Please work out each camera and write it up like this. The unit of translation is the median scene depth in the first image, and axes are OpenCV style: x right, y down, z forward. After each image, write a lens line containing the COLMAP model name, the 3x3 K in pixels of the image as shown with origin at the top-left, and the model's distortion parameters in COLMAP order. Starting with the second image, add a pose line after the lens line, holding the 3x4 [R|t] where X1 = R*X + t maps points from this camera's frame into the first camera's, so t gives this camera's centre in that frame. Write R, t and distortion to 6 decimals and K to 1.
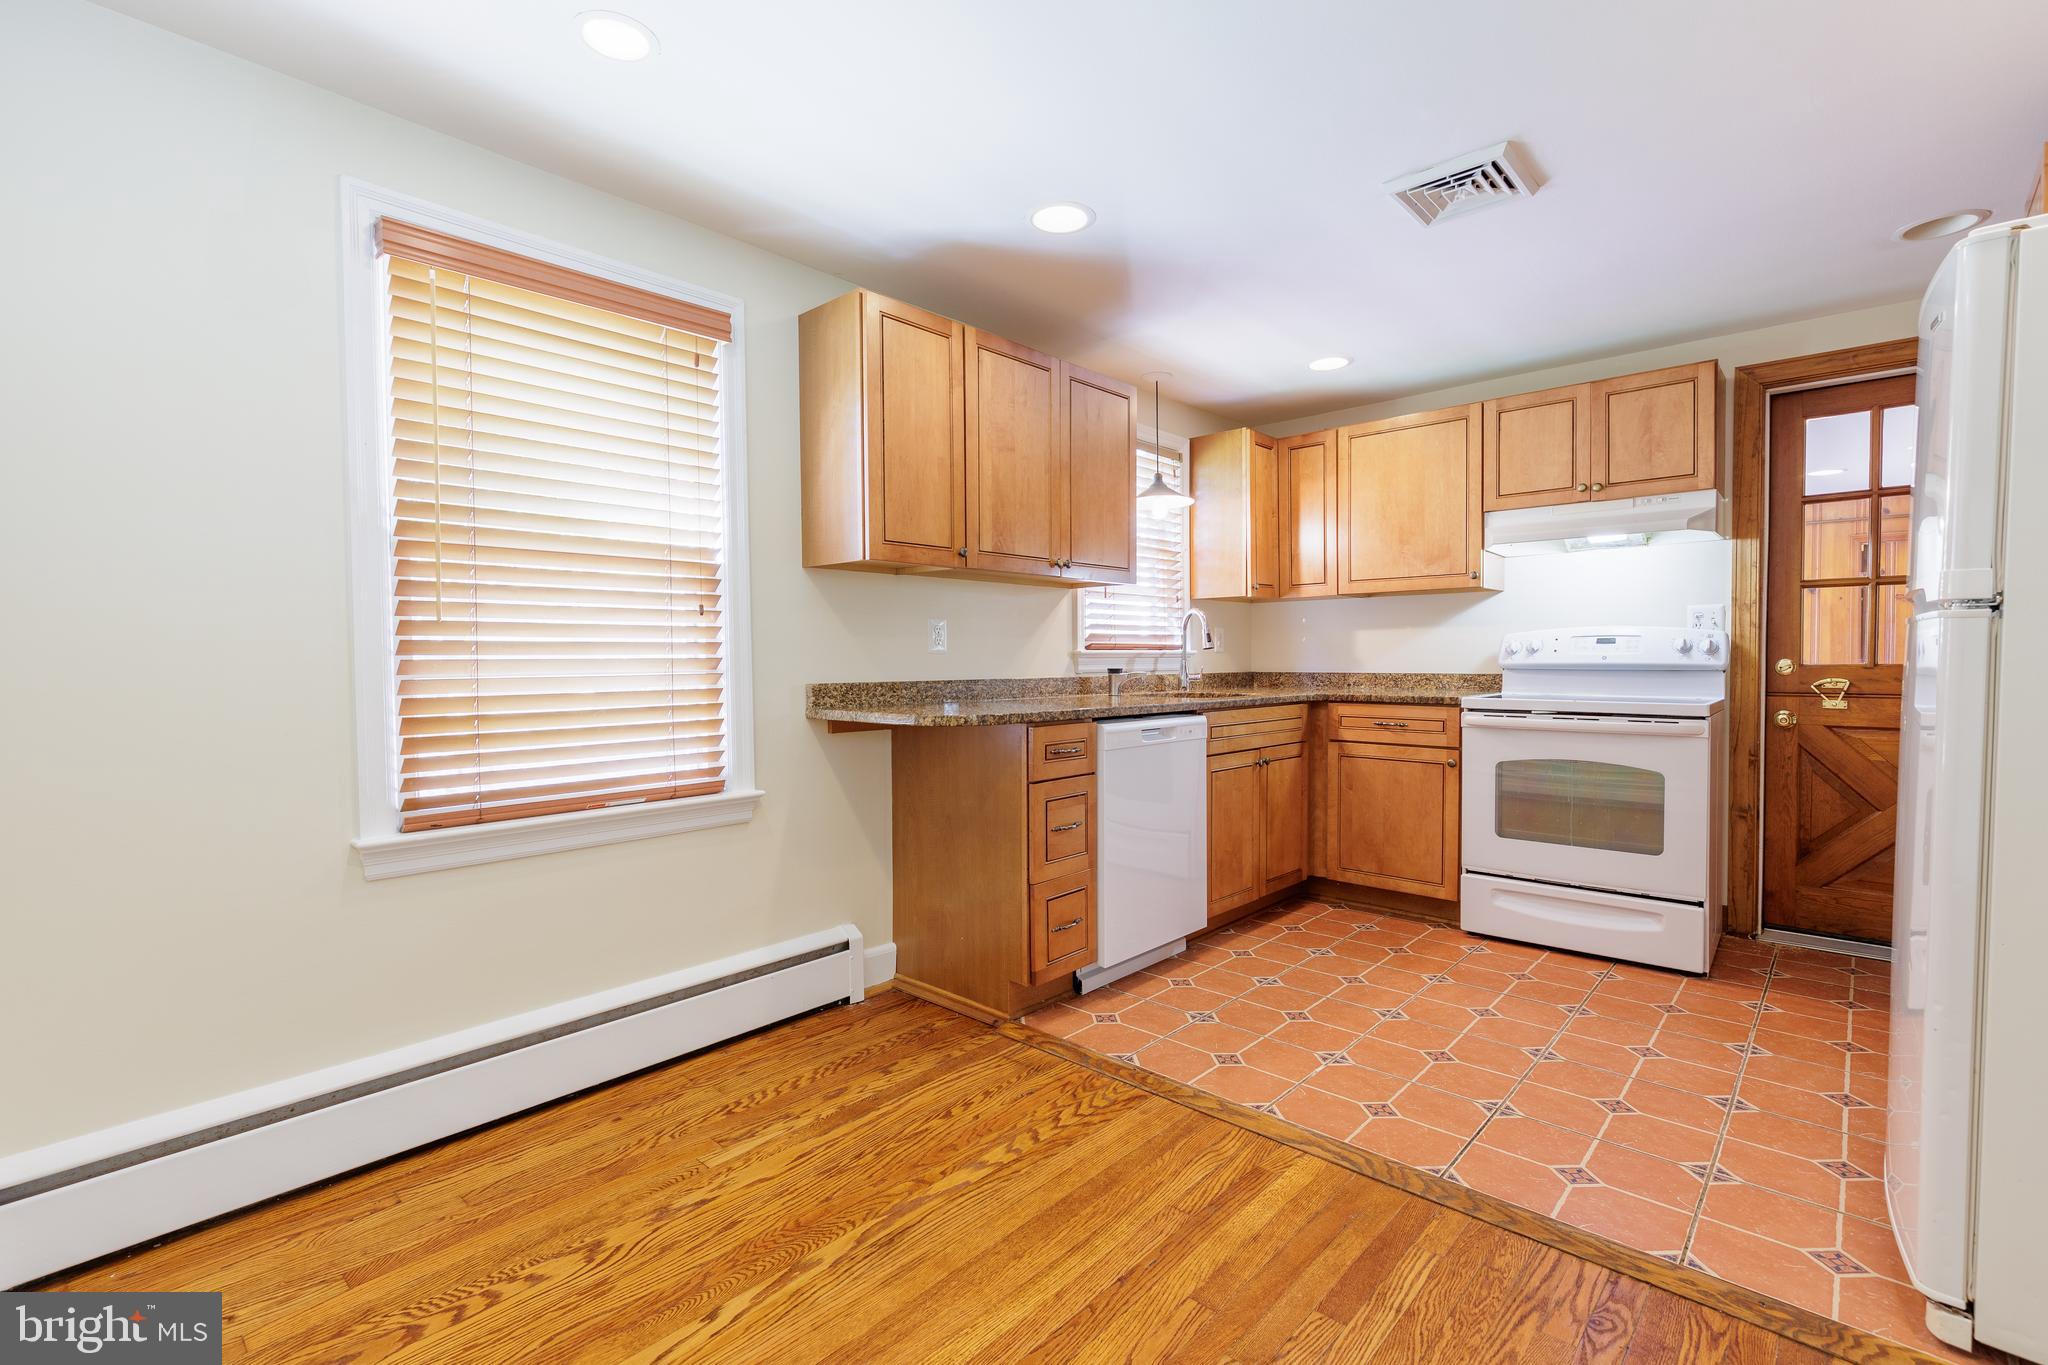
lens RADIAL K [[926.4, 0, 1020.6], [0, 926.4, 677.8], [0, 0, 1]] dist [0.009470, -0.001925]
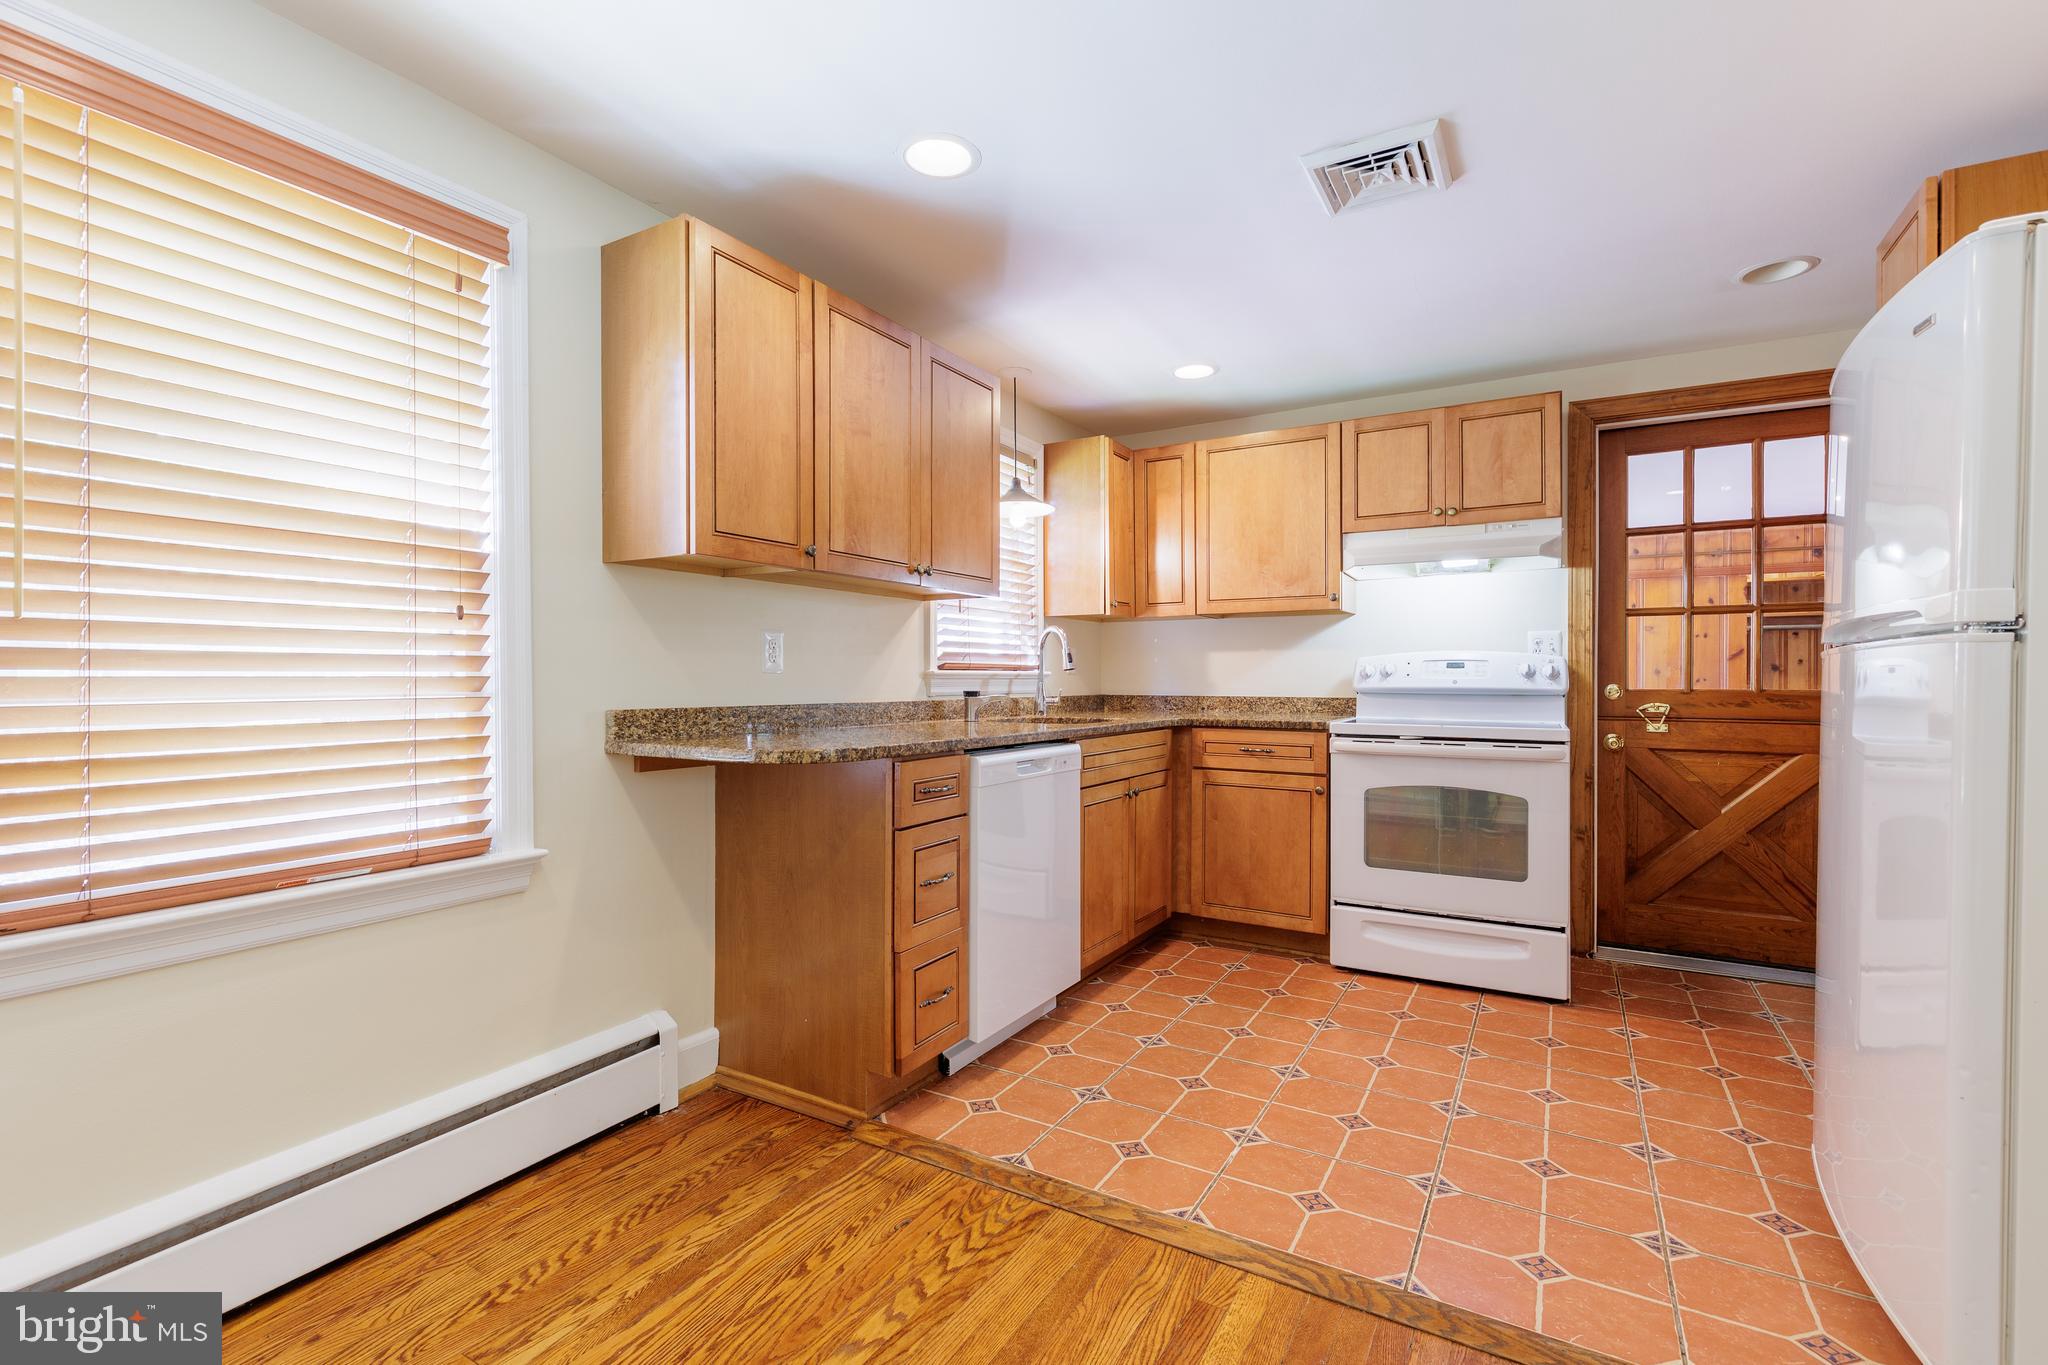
lens RADIAL K [[926.4, 0, 1020.6], [0, 926.4, 677.8], [0, 0, 1]] dist [0.009470, -0.001925]
pose [[0.977968, 0.006232, 0.208663, -0.048515], [-0.001547, 0.999743, -0.022606, -0.003415], [-0.208751, 0.021785, 0.977726, 0.144683]]
